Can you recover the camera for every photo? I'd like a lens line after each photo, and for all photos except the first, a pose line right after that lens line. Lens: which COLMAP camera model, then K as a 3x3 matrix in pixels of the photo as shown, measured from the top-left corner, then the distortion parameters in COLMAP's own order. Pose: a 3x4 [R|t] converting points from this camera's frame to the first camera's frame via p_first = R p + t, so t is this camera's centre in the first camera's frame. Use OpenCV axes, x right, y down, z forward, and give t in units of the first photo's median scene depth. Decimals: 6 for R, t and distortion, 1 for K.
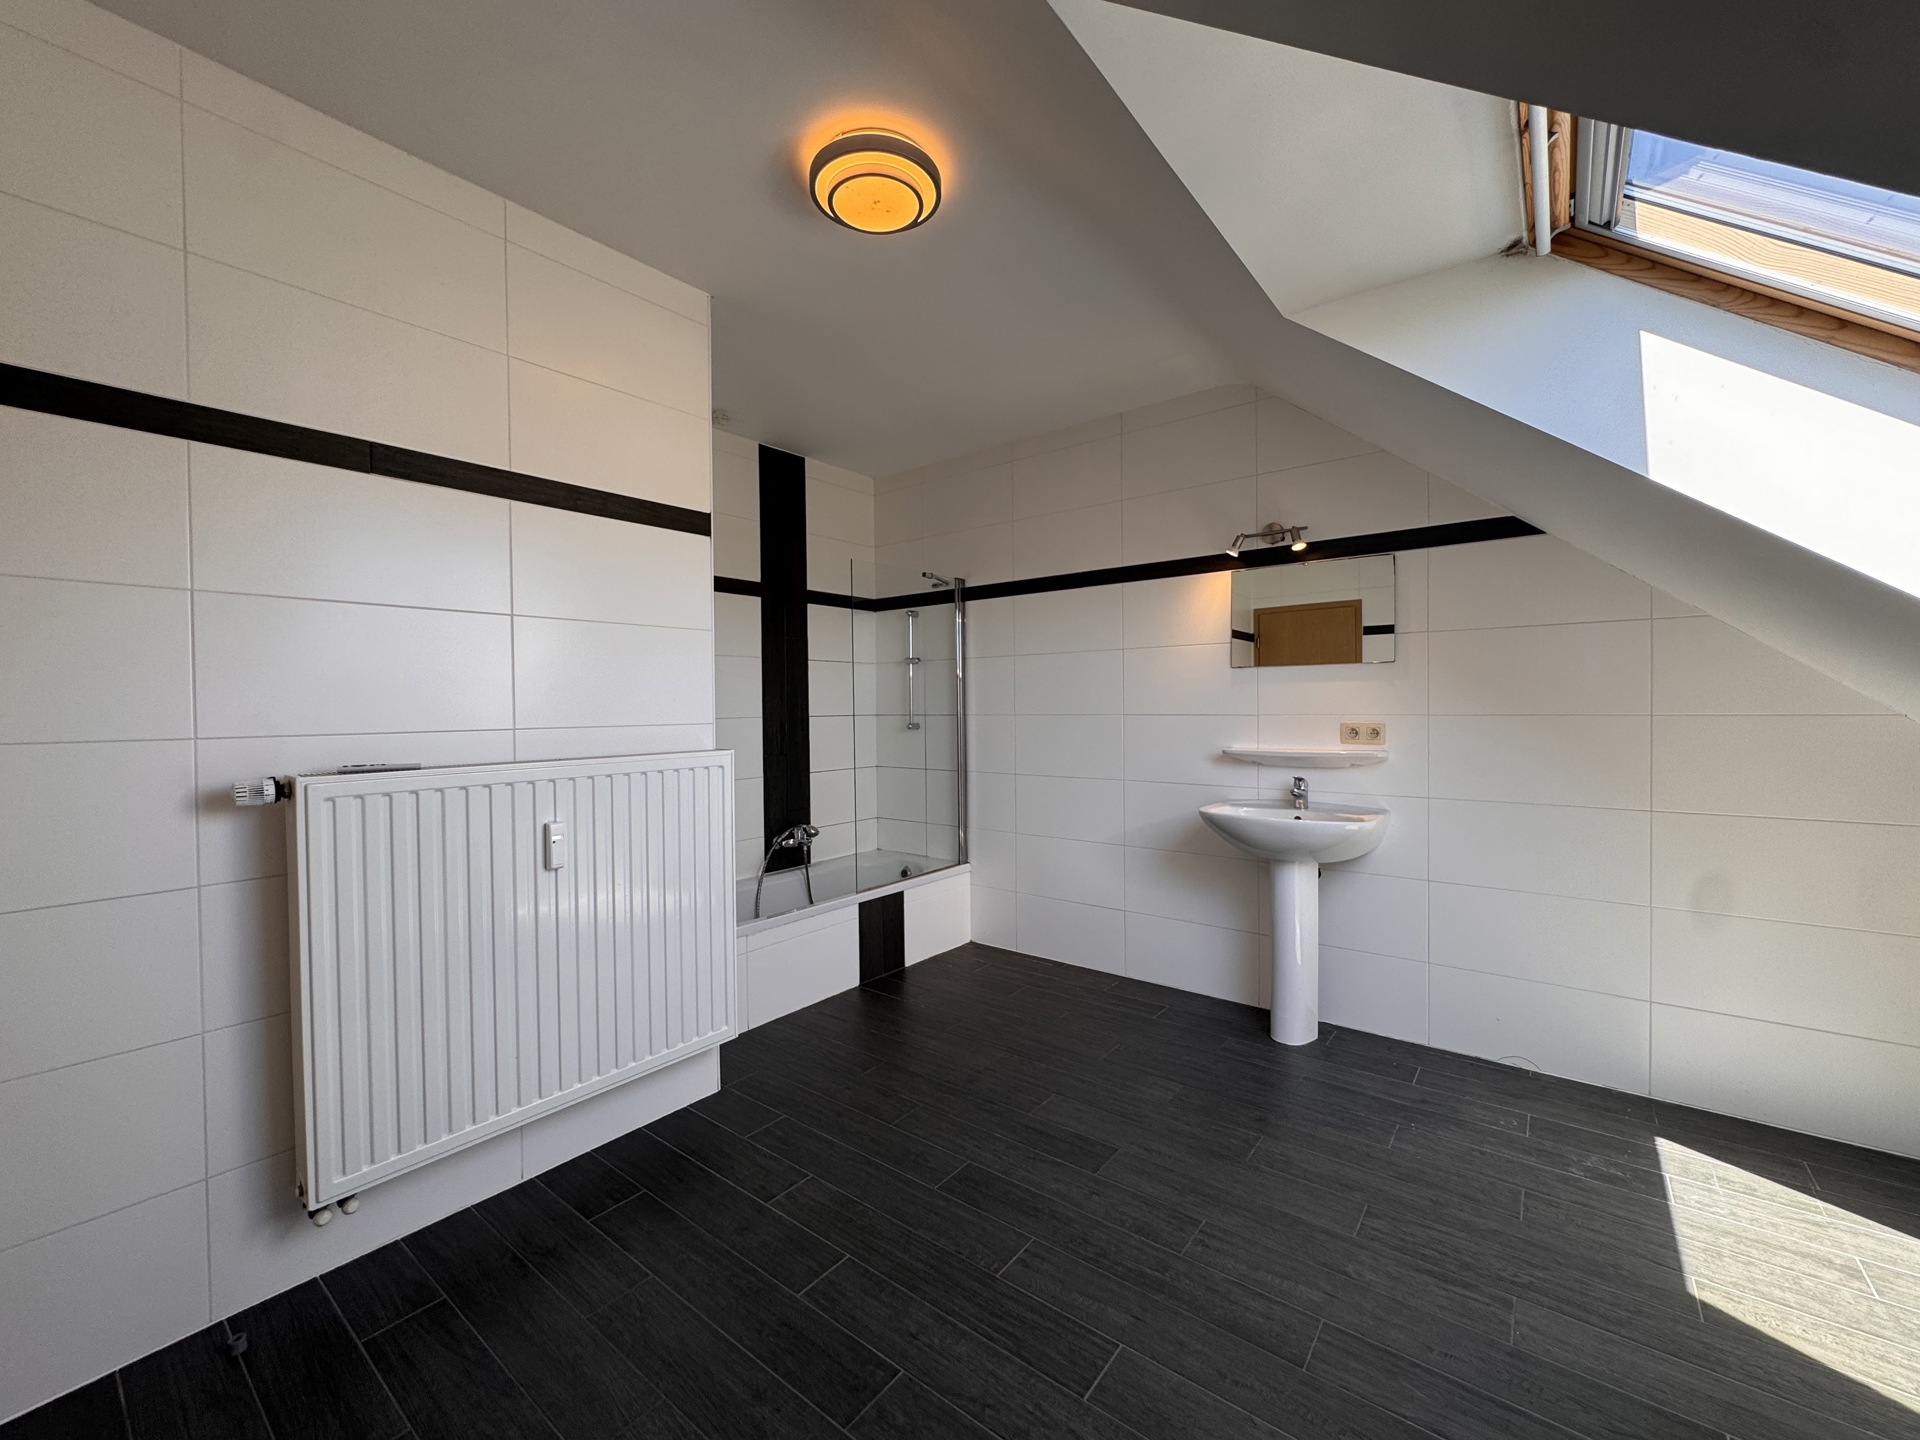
lens RADIAL K [[771.3, 0, 954.4], [0, 771.3, 720.9], [0, 0, 1]] dist [-0.003118, 0.000579]
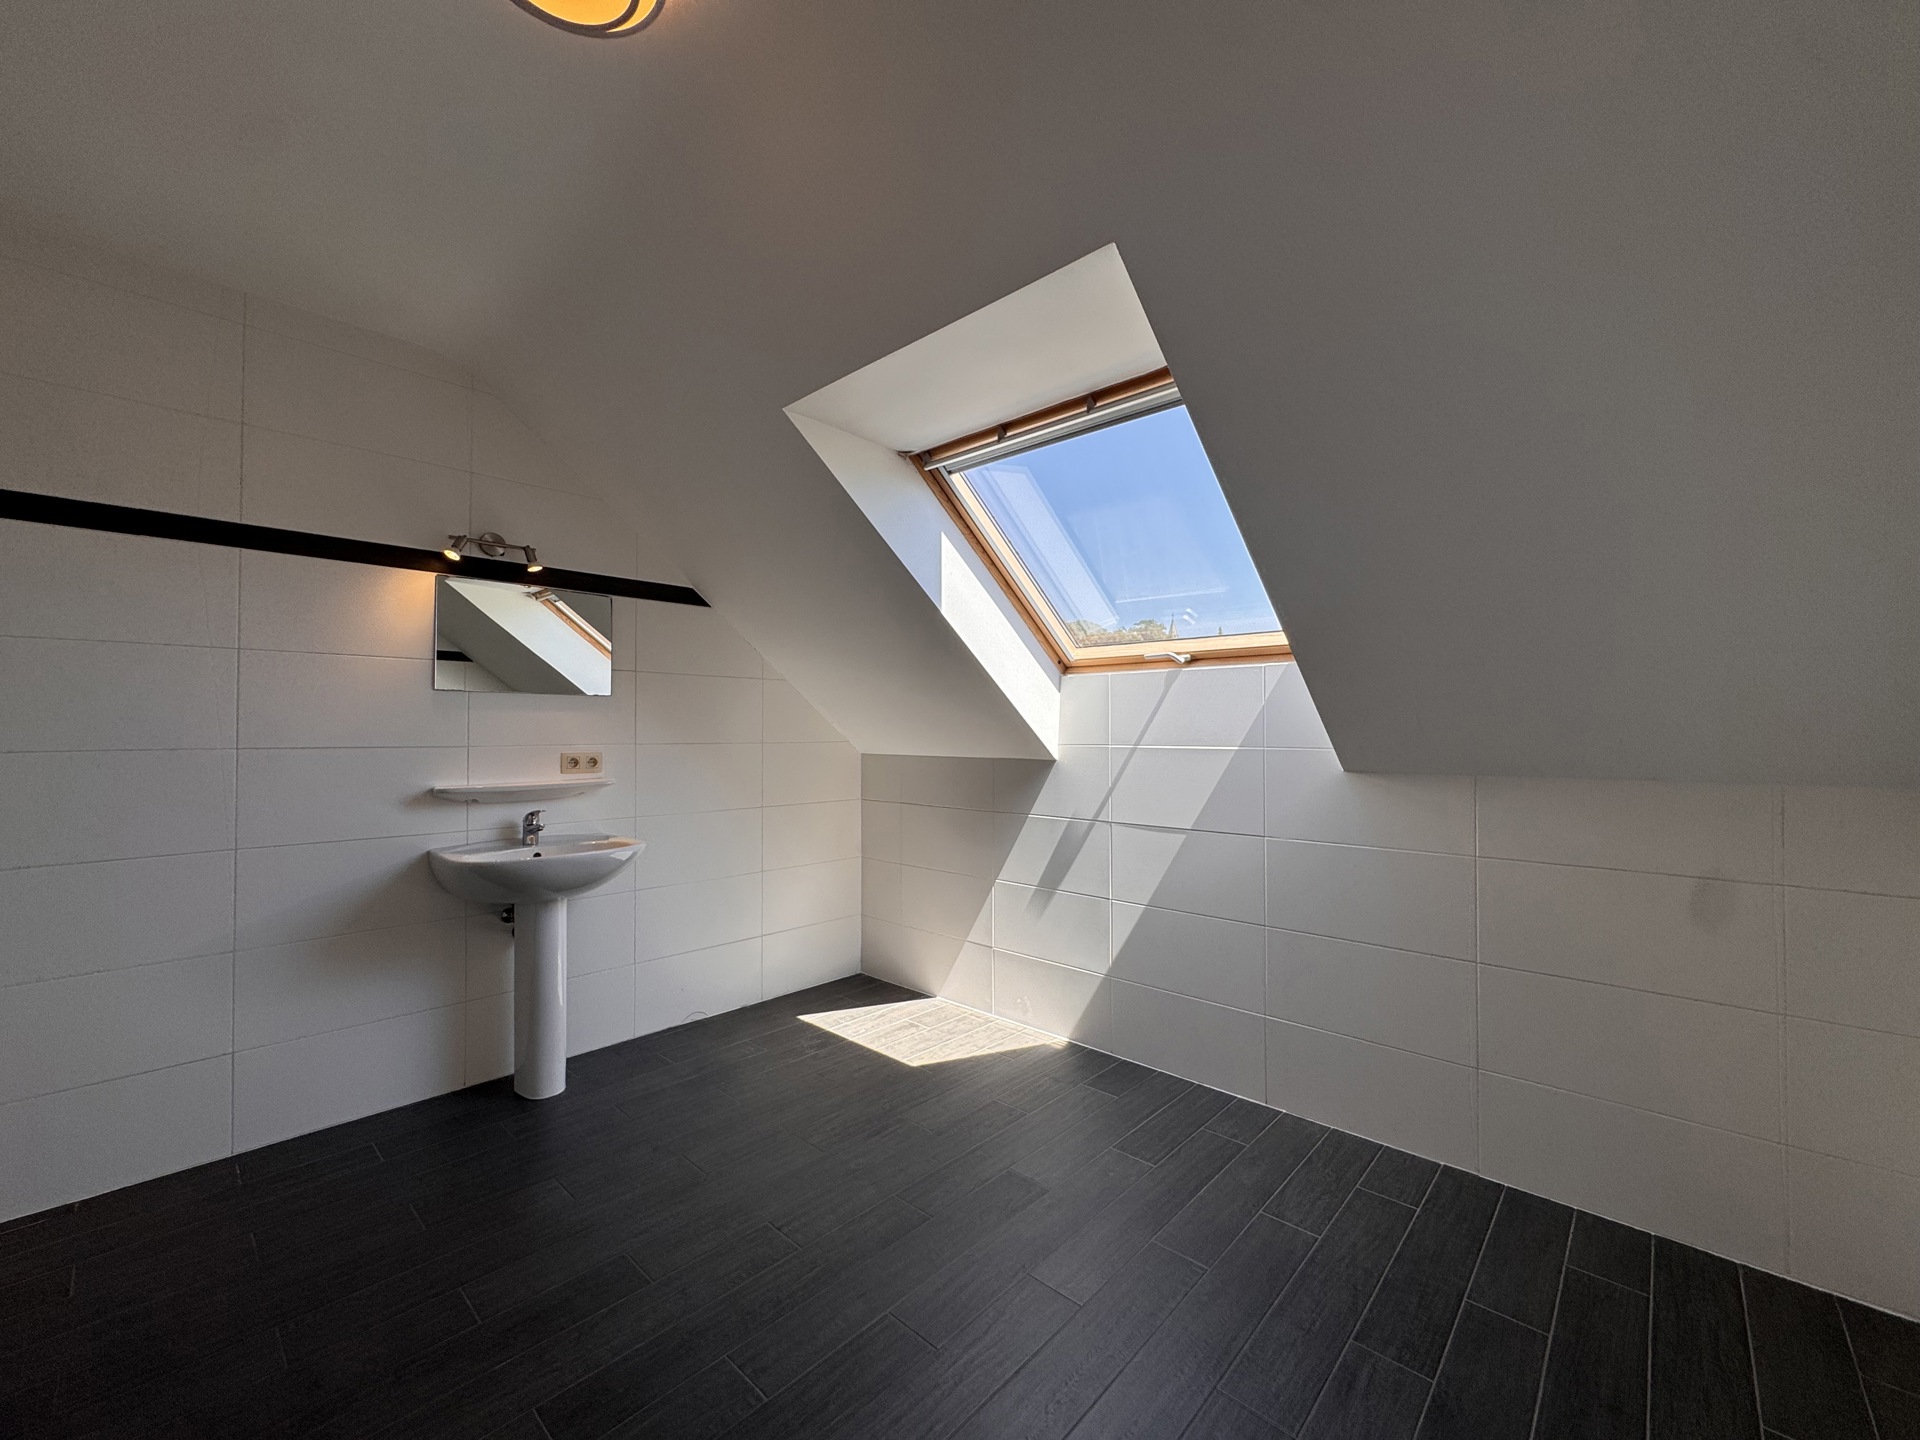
lens RADIAL K [[771.3, 0, 962.8], [0, 771.3, 718.3], [0, 0, 1]] dist [-0.003118, 0.000579]
pose [[0.075367, 0.027466, 0.996778, -0.466848], [0.019362, 0.999392, -0.029002, -0.003228], [-0.996968, 0.021485, 0.074789, 0.411789]]
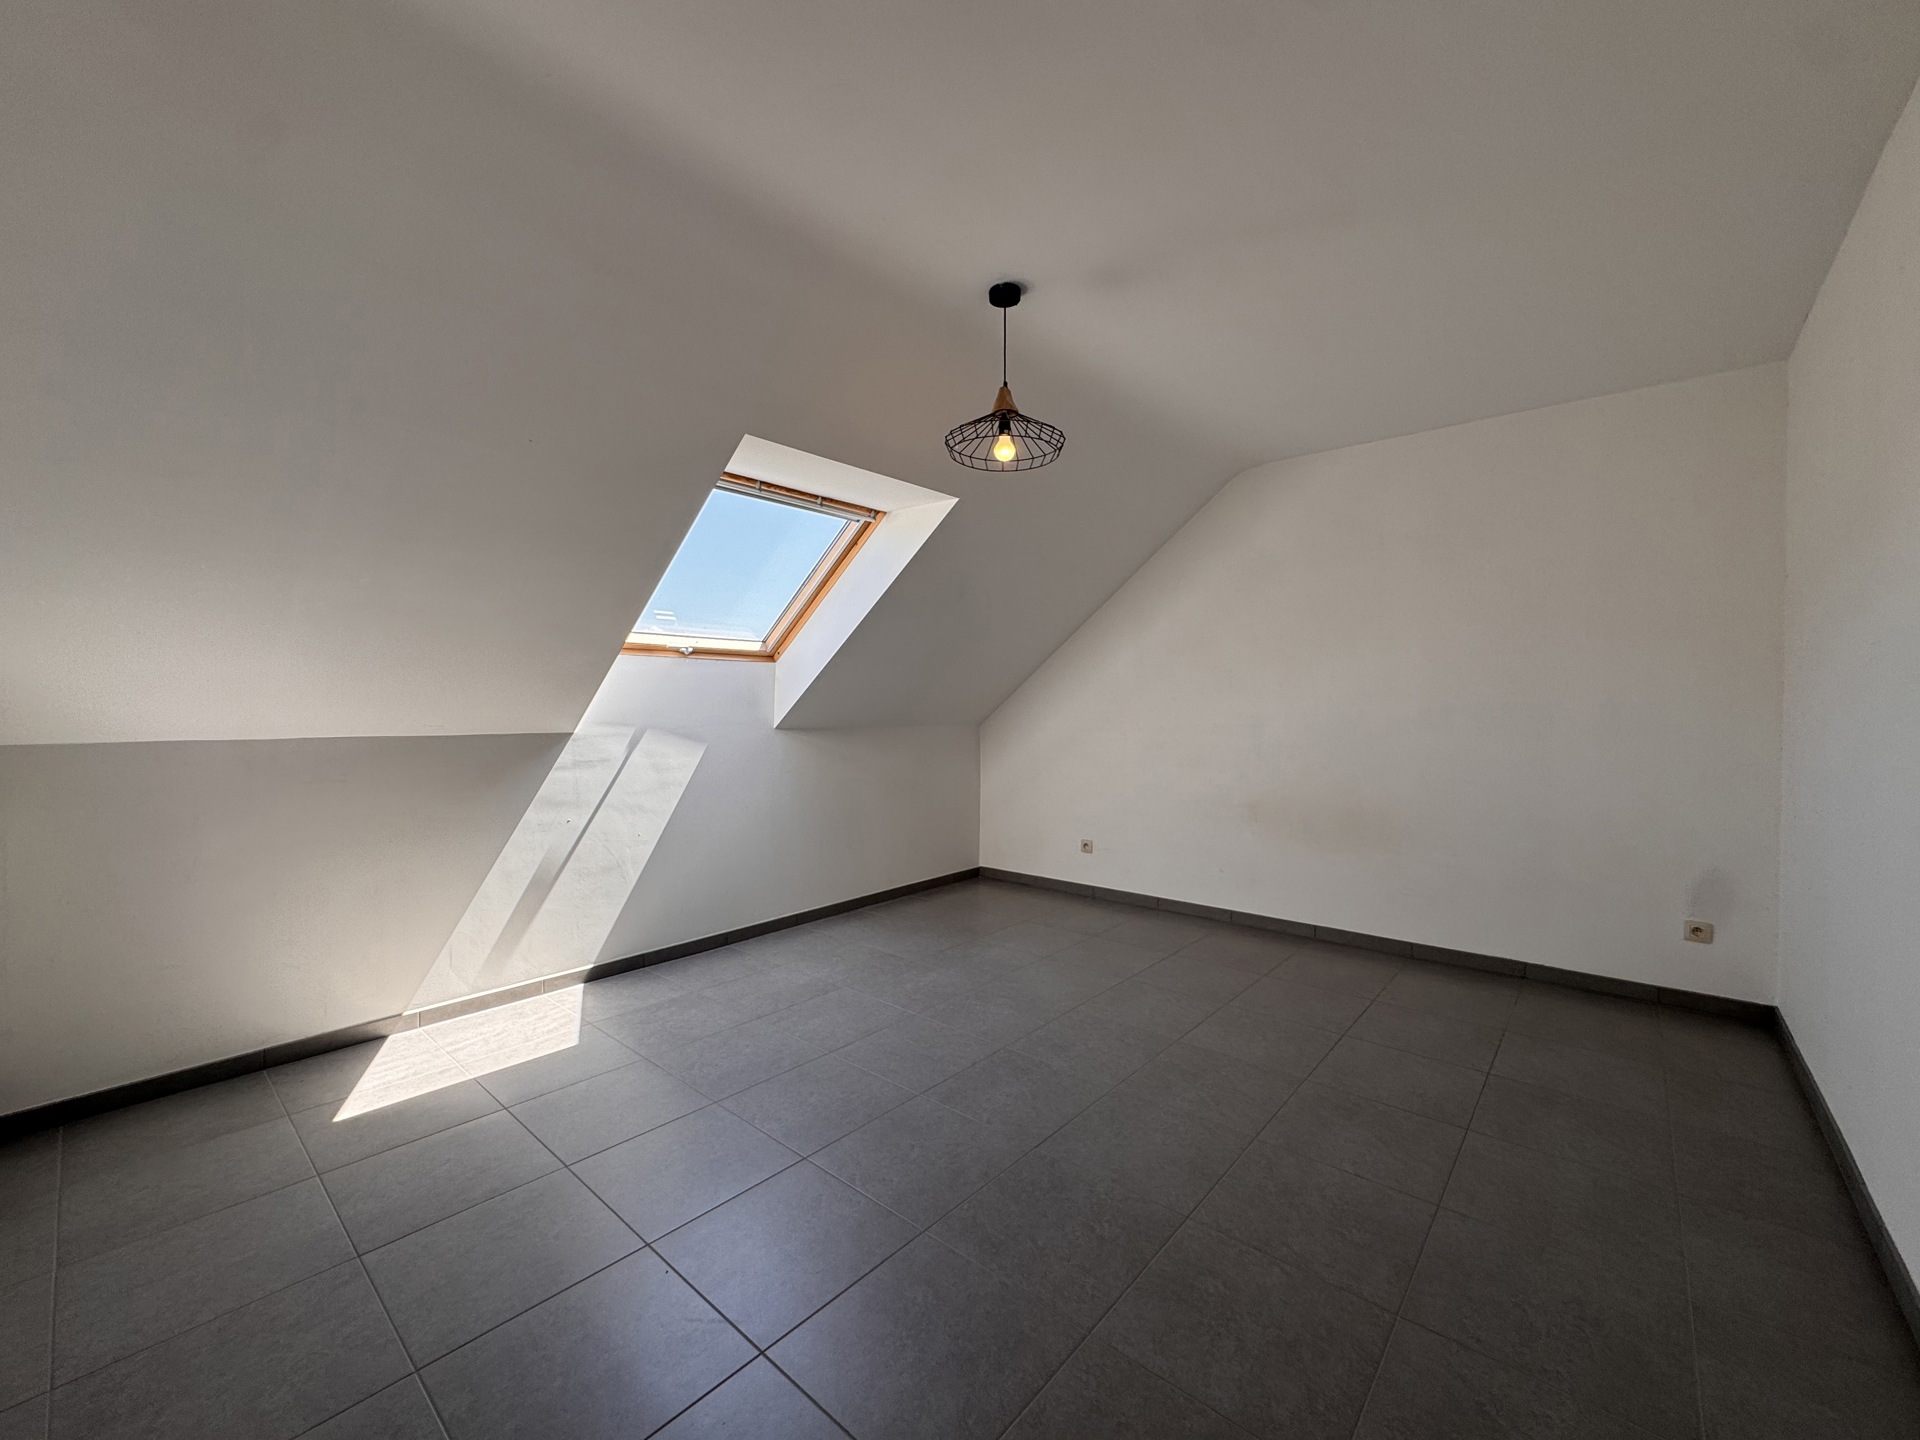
lens RADIAL K [[771.3, 0, 962.2], [0, 771.3, 716.7], [0, 0, 1]] dist [-0.003118, 0.000579]
pose [[-0.998850, 0.016870, 0.044887, -0.001571], [0.018379, 0.999273, 0.033411, -0.024807], [-0.044291, 0.034198, -0.998433, 1.534907]]
